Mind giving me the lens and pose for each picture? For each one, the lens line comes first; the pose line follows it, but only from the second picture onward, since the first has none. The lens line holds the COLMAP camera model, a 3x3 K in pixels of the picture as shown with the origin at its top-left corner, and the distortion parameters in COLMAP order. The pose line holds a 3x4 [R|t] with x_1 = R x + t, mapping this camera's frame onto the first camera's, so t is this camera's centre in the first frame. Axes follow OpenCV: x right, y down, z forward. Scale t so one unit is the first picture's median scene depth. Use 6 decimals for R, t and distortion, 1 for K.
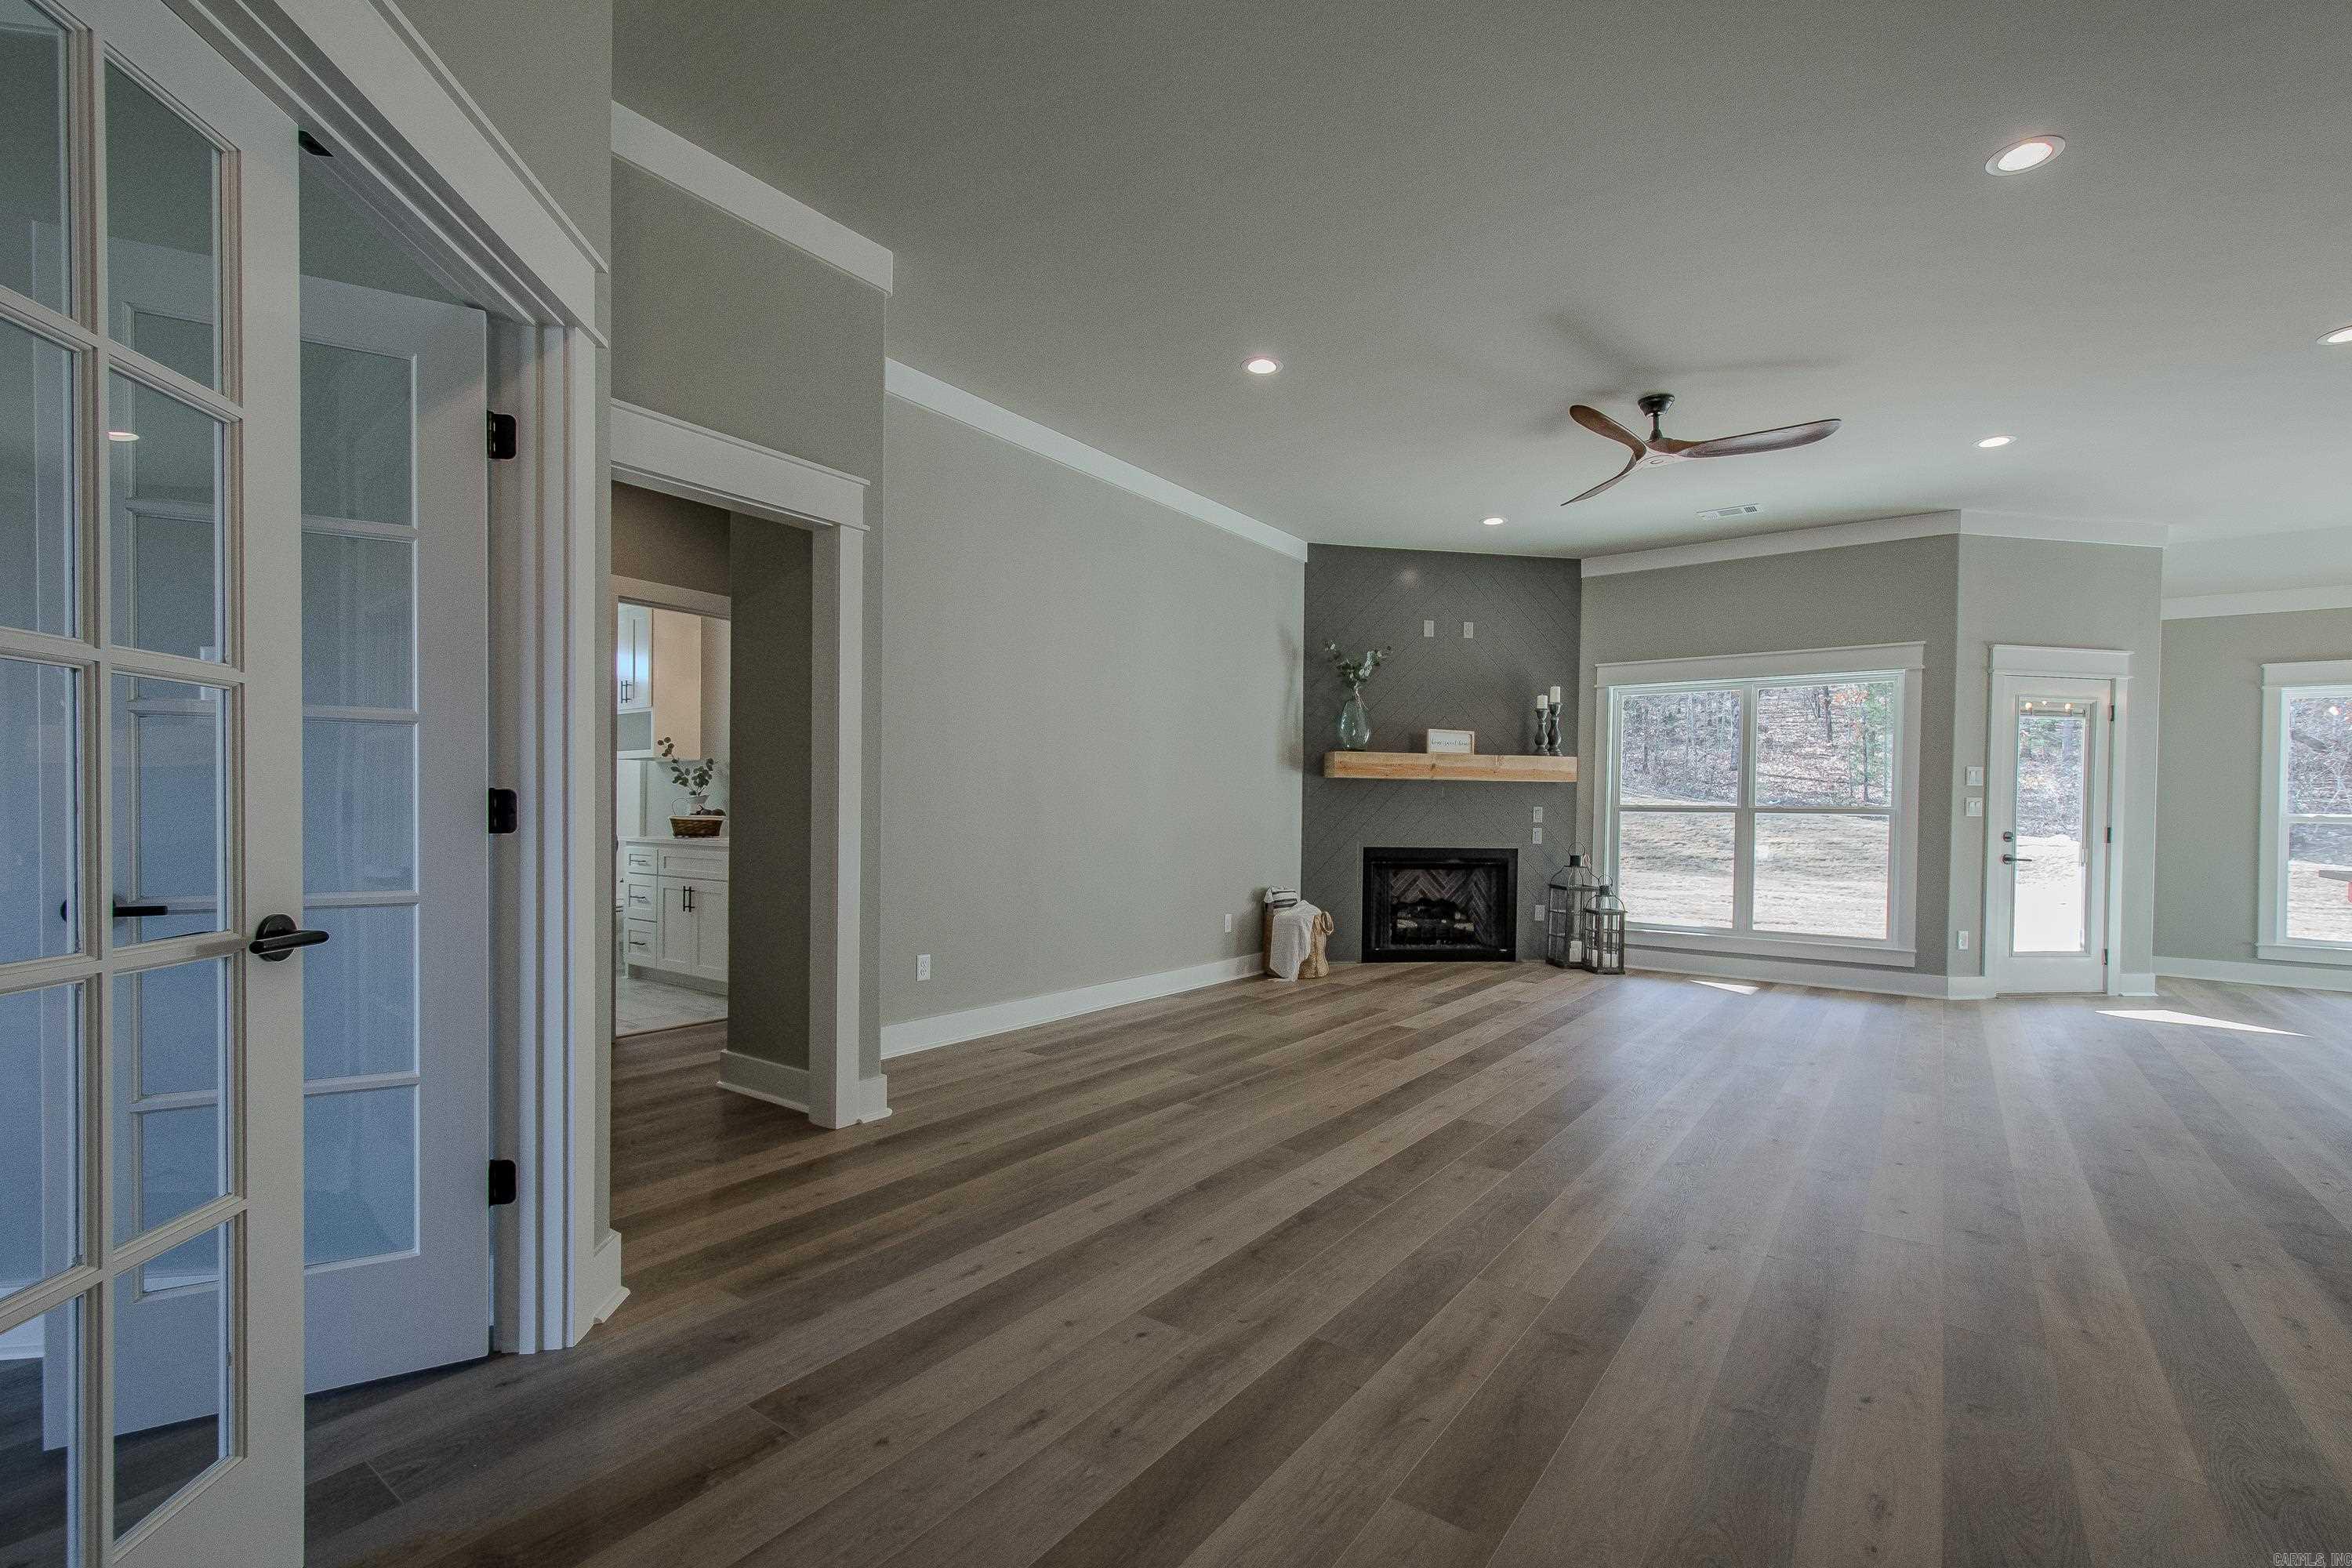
lens RADIAL K [[1030.7, 0, 1218.4], [0, 1030.7, 822.0], [0, 0, 1]] dist [0.015344, -0.006296]
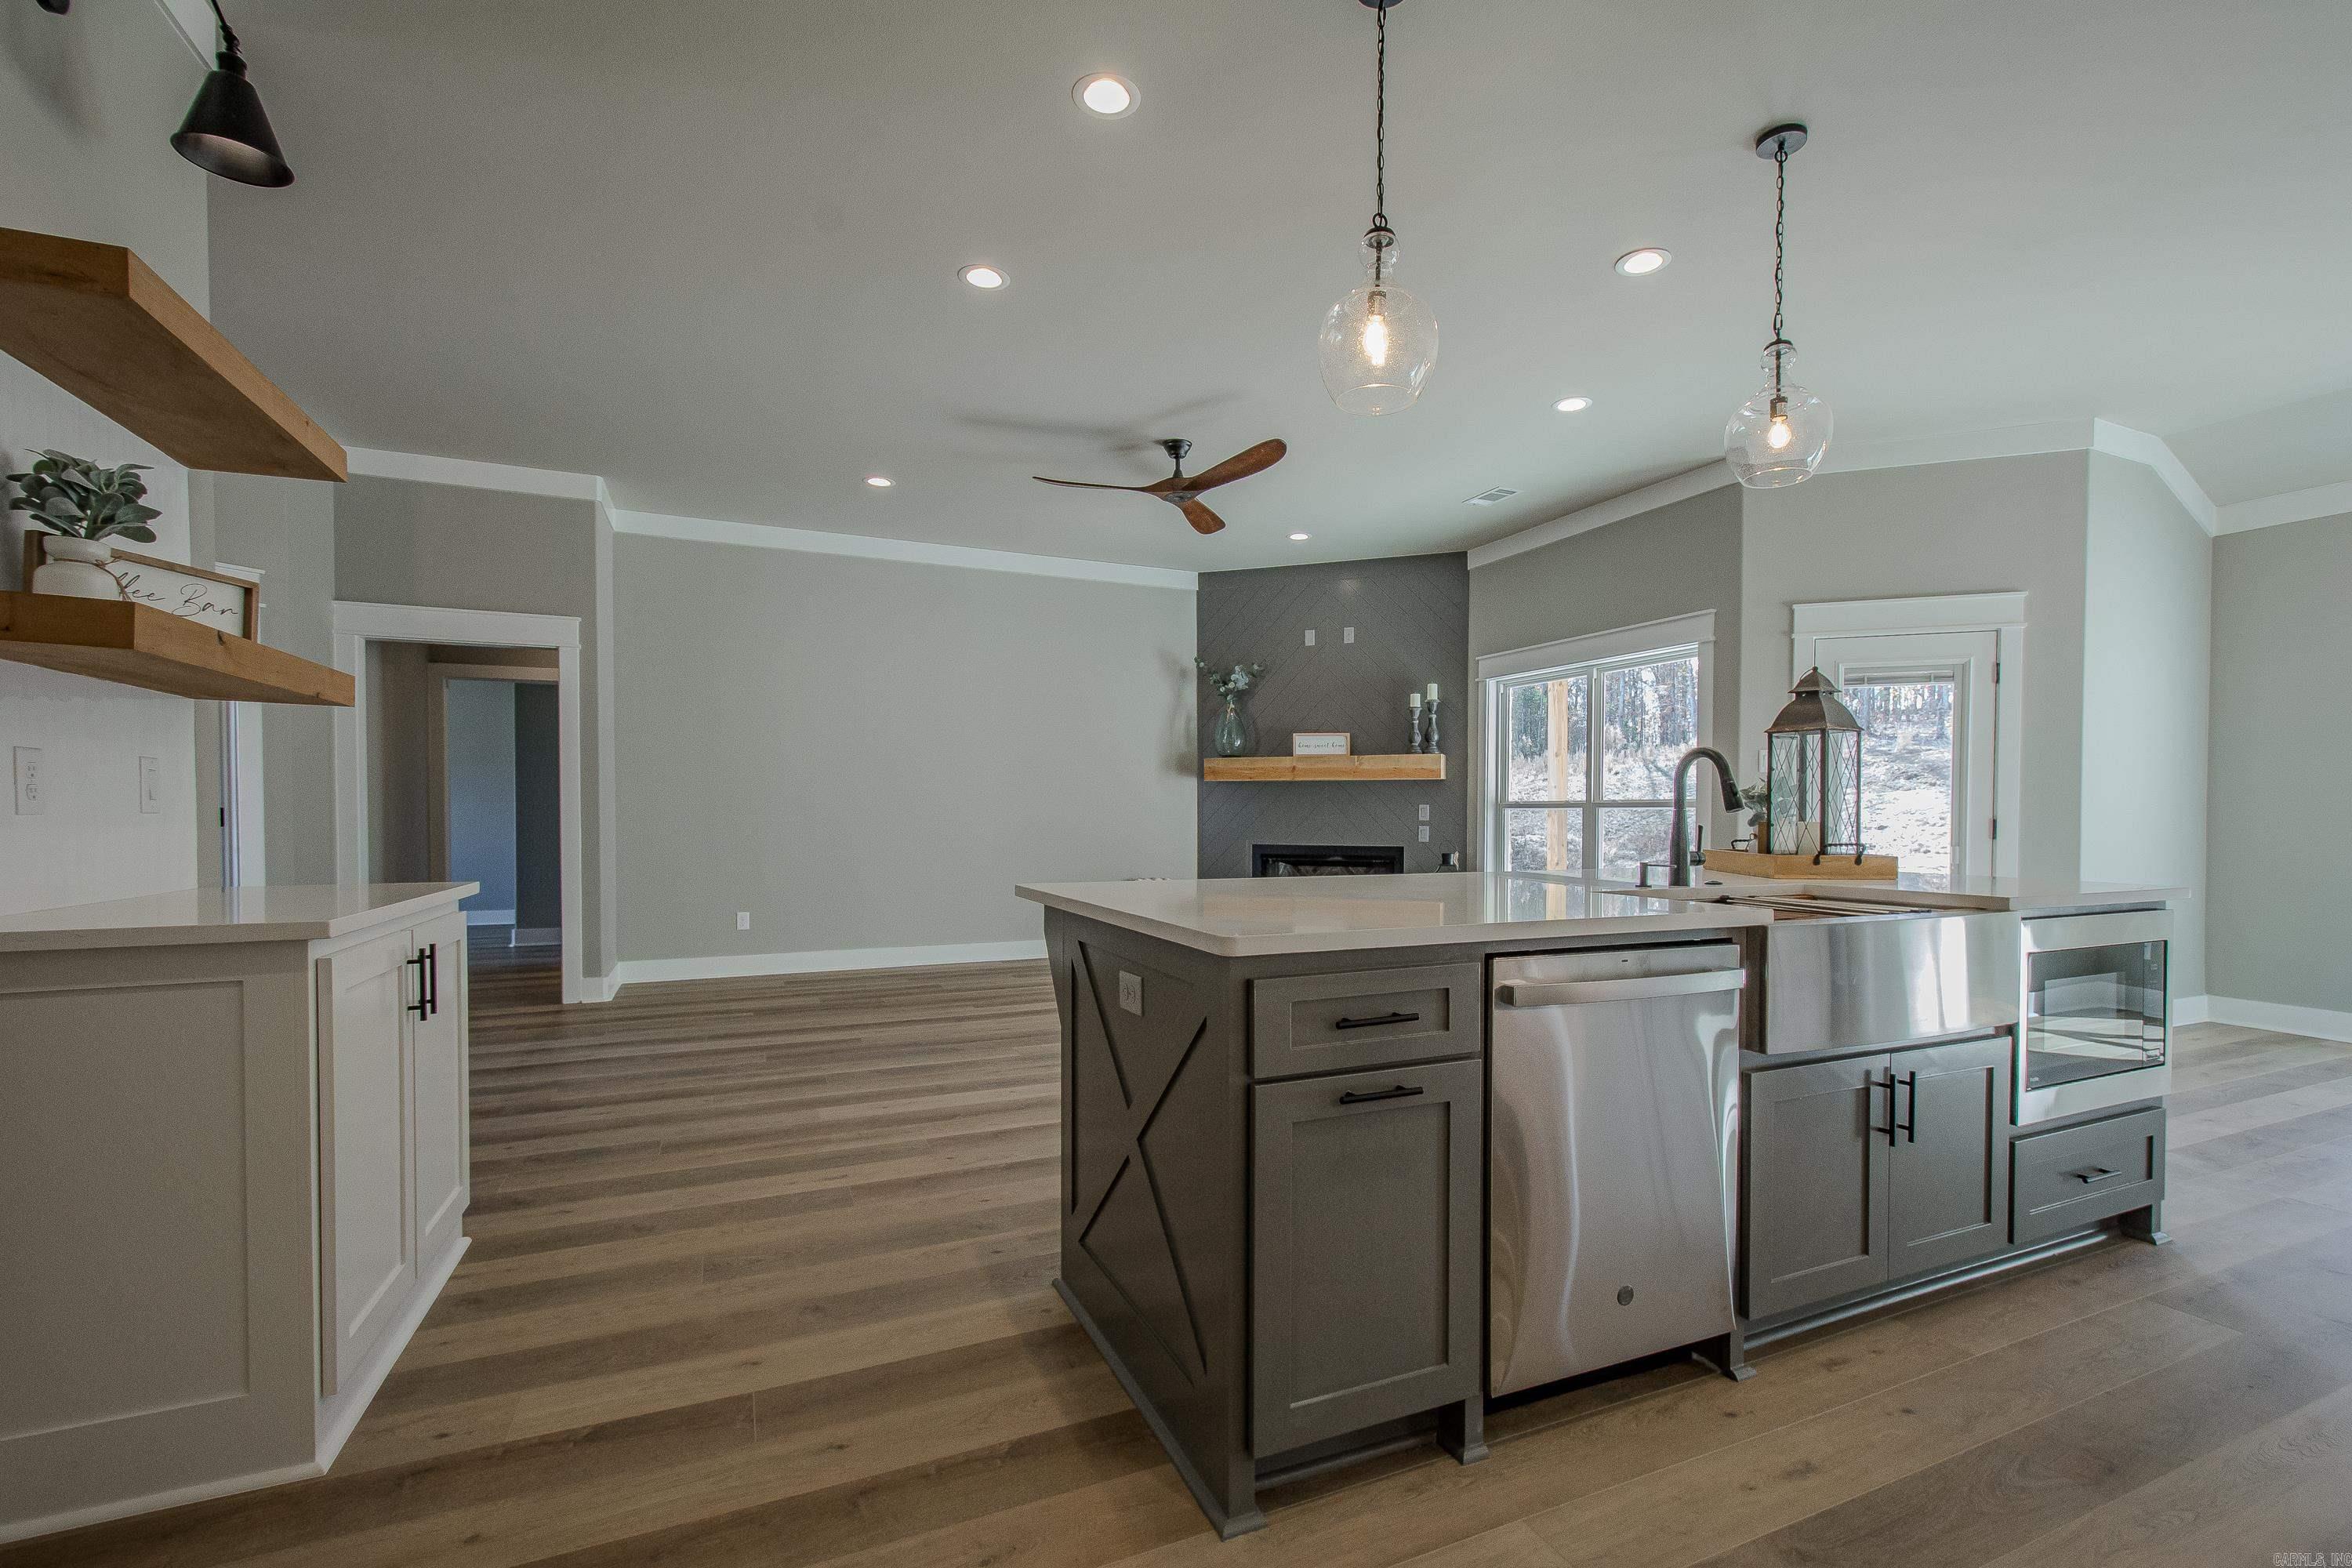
lens RADIAL K [[1030.7, 0, 1221.1], [0, 1030.7, 832.9], [0, 0, 1]] dist [0.015344, -0.006296]
pose [[0.871997, -0.002656, -0.489503, 0.669205], [0.005139, 0.999980, 0.003729, 0.008562], [0.489484, -0.005767, 0.871993, 0.029519]]
